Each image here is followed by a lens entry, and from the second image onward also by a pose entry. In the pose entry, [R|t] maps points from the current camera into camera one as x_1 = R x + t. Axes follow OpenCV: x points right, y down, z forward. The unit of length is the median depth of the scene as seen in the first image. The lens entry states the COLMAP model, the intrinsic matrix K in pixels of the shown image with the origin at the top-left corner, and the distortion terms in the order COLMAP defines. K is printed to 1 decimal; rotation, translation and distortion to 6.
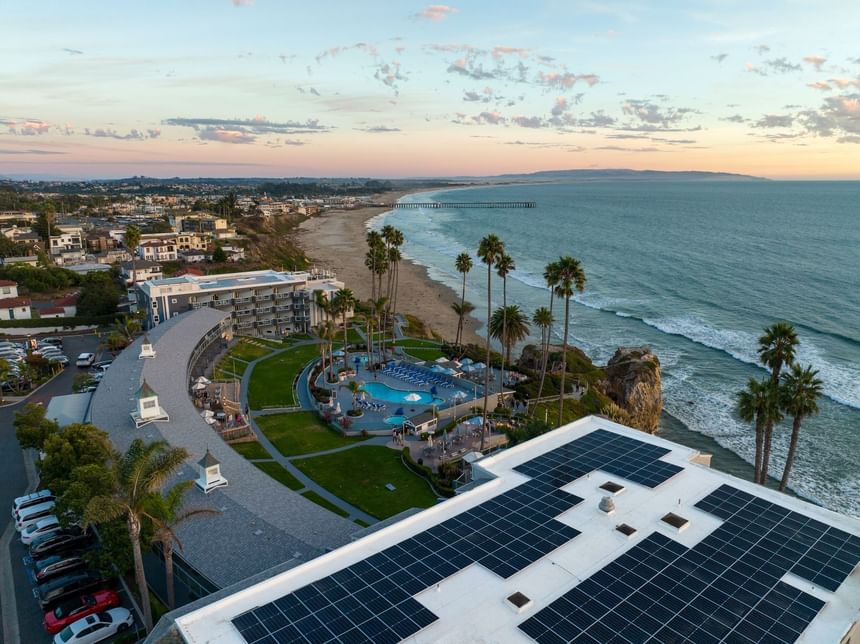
lens RADIAL K [[601.8, 0, 430.0], [0, 601.8, 322.0], [0, 0, 1]] dist [-0.035465, -0.002228]
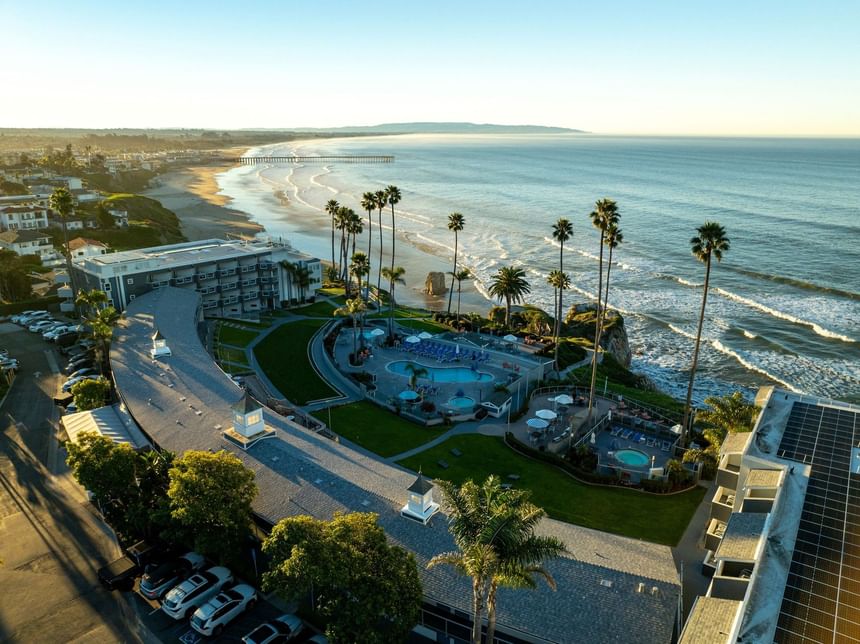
lens RADIAL K [[606.6, 0, 430.0], [0, 606.6, 322.0], [0, 0, 1]] dist [-0.007250, -0.001116]
pose [[0.971067, -0.063824, 0.230122, -0.197195], [0.047446, 0.995977, 0.076019, -0.020614], [-0.234048, -0.062901, 0.970188, 0.070869]]
